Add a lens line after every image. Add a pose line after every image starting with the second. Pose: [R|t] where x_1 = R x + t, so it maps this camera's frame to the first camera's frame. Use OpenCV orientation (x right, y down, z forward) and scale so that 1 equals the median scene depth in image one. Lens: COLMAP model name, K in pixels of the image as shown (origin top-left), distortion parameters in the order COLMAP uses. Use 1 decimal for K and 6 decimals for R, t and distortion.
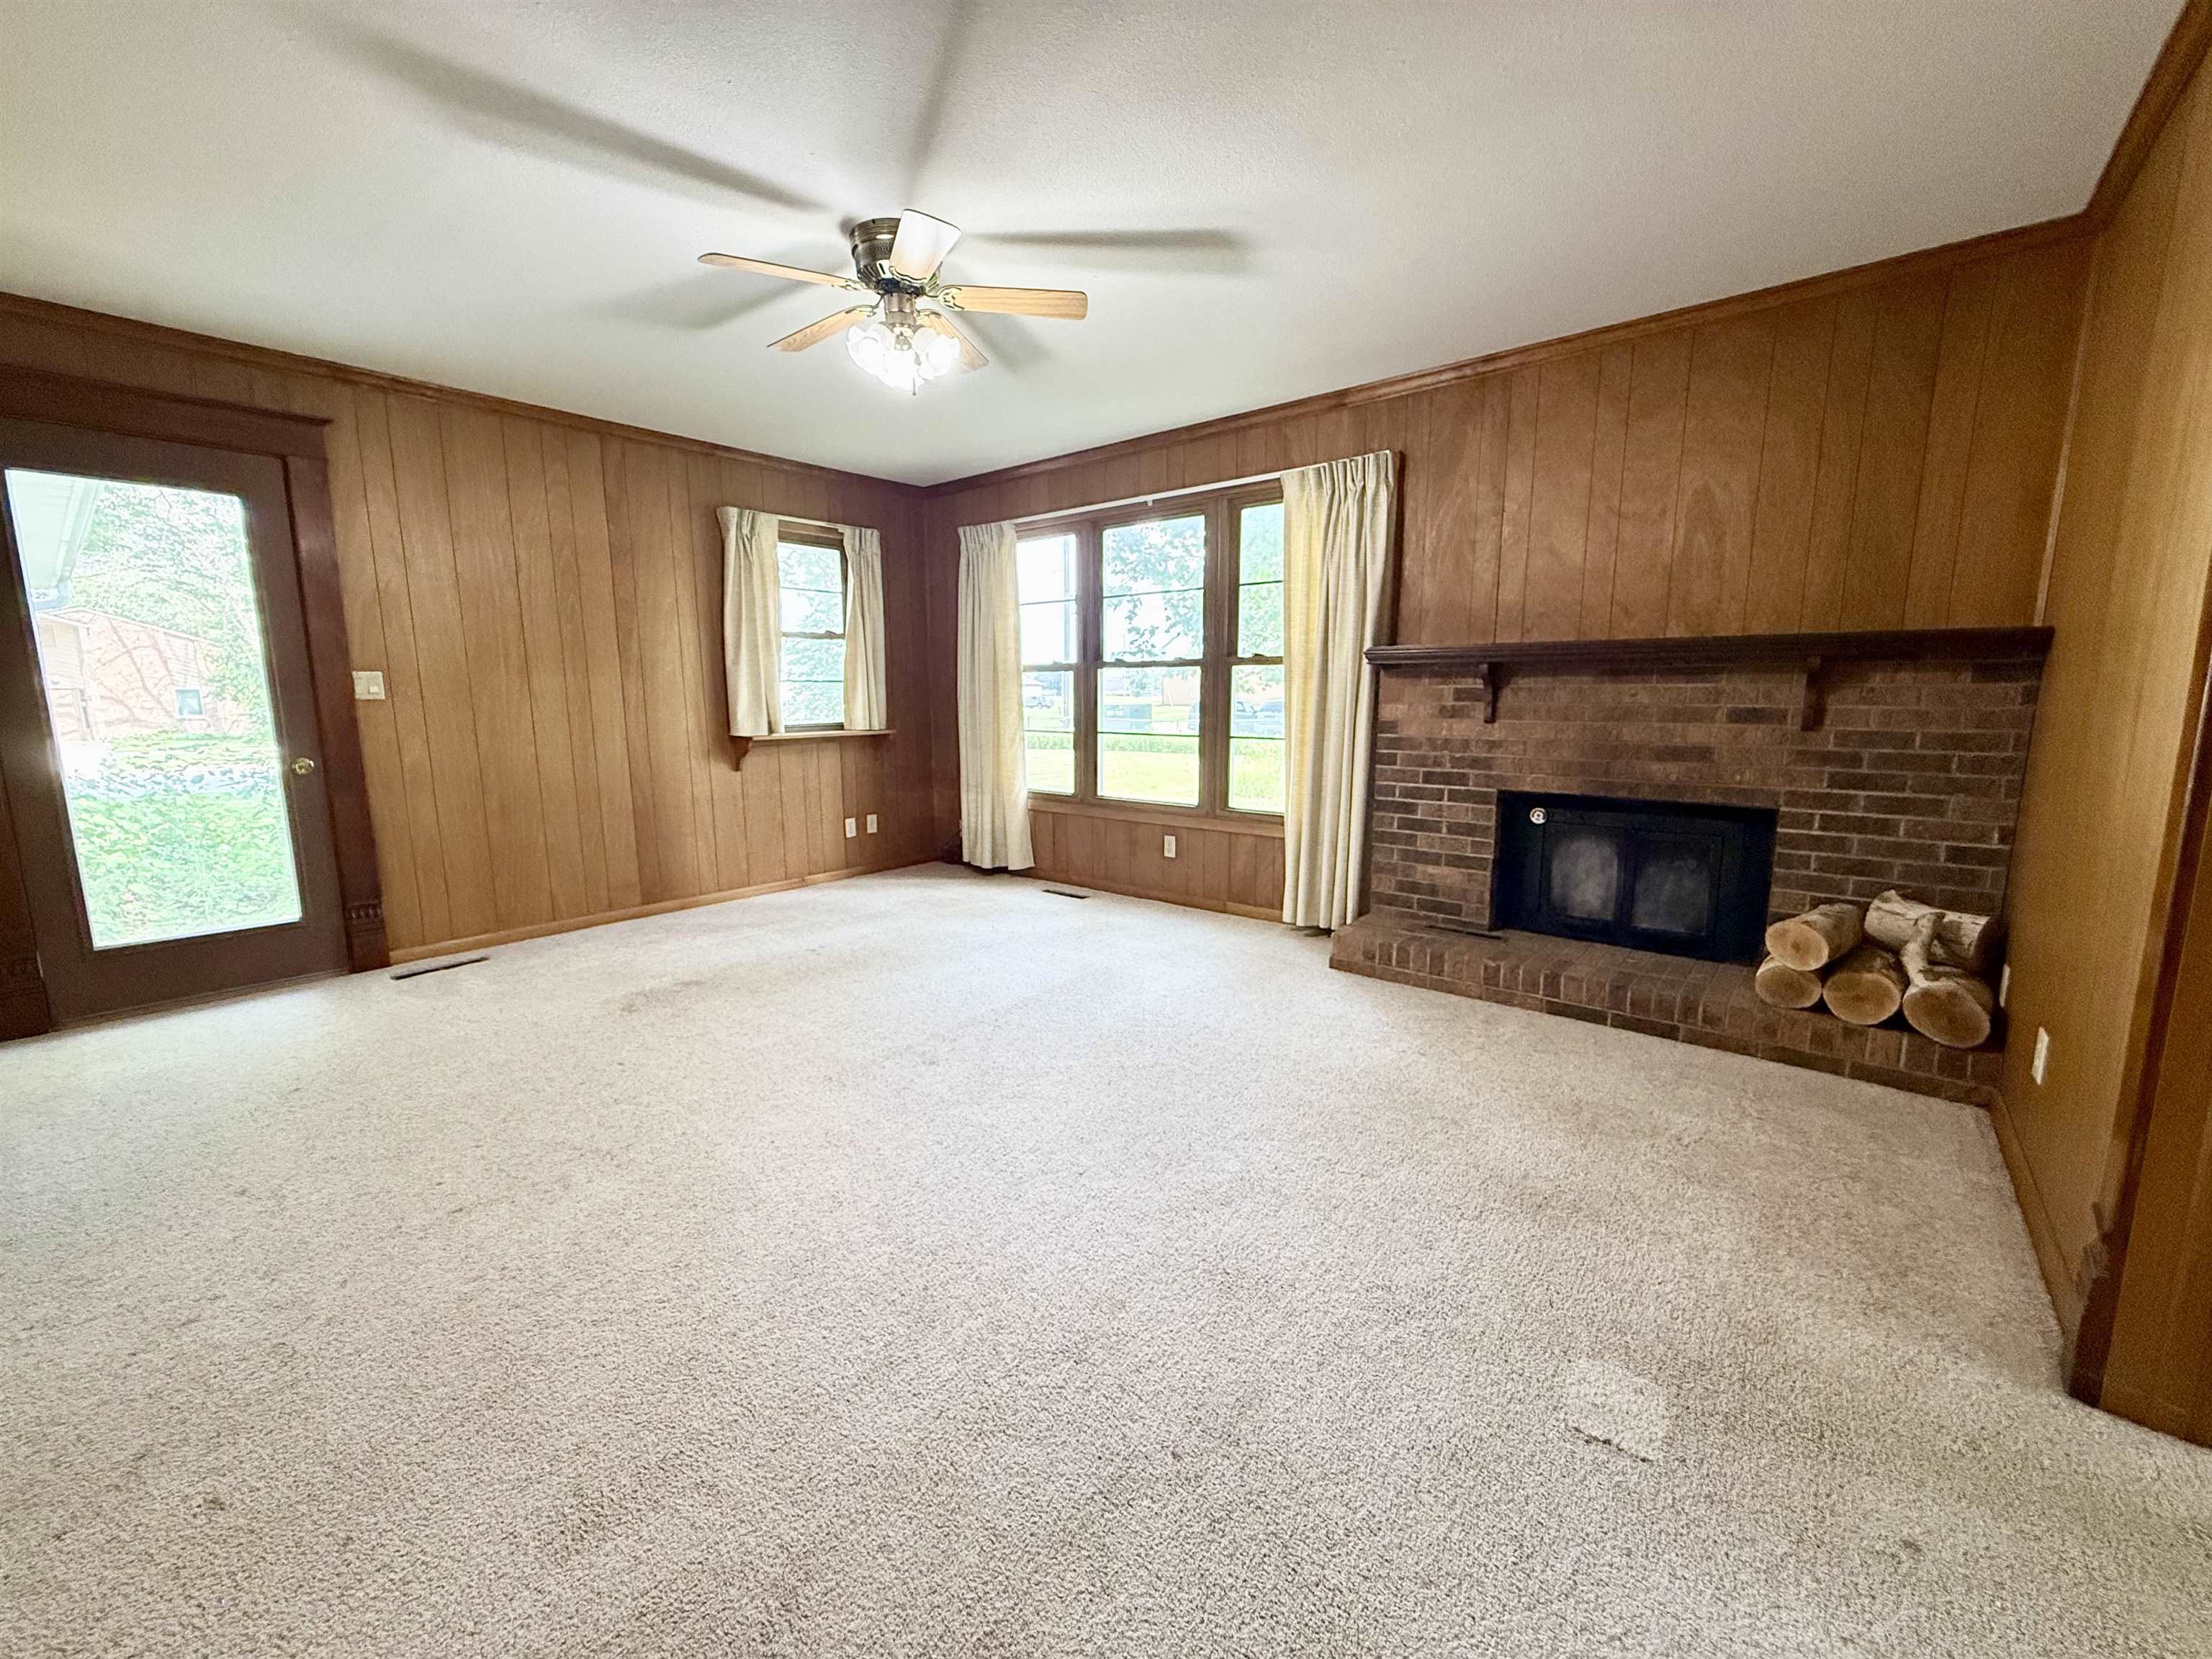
lens RADIAL K [[885.5, 0, 1106.0], [0, 885.5, 829.5], [0, 0, 1]] dist [0.000403, -0.000104]
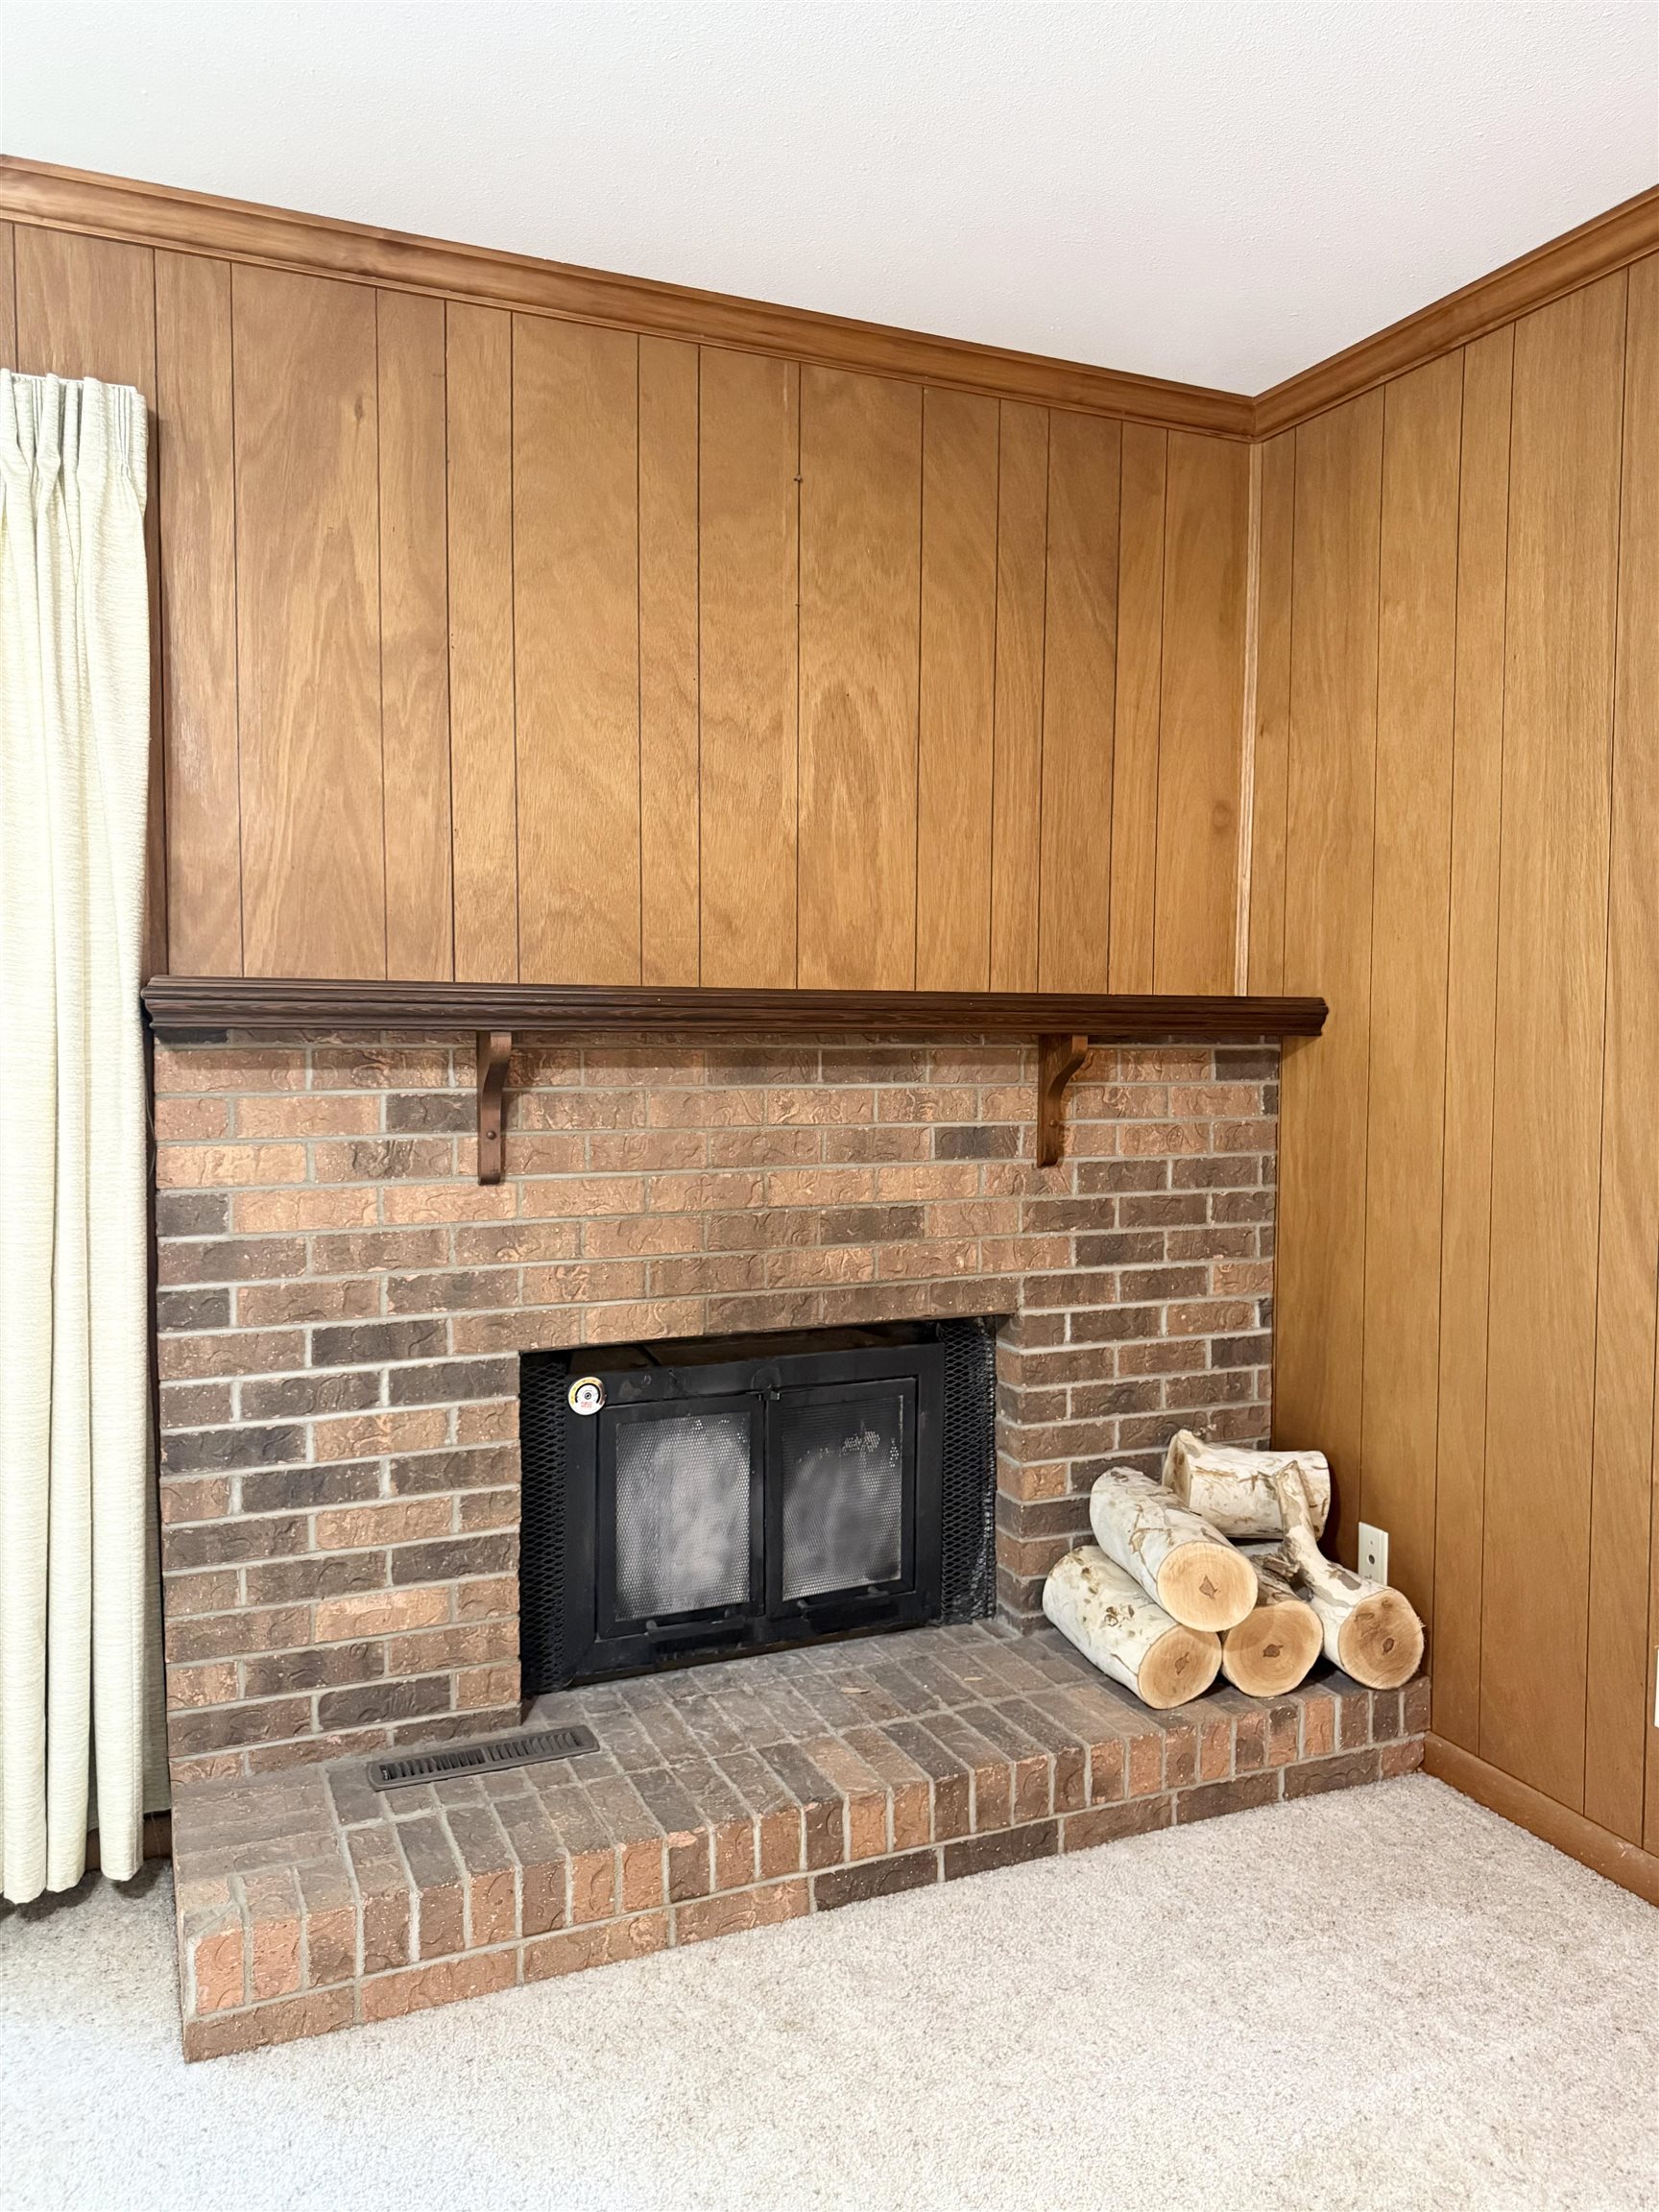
lens RADIAL K [[1548.6, 0, 829.5], [0, 1548.6, 1106.0], [0, 0, 1]] dist [0.122897, -0.206902]
pose [[0.452330, -0.041481, 0.890885, -0.114394], [0.131877, 0.991048, -0.020813, -0.133710], [-0.882046, 0.126902, 0.453751, 0.618368]]
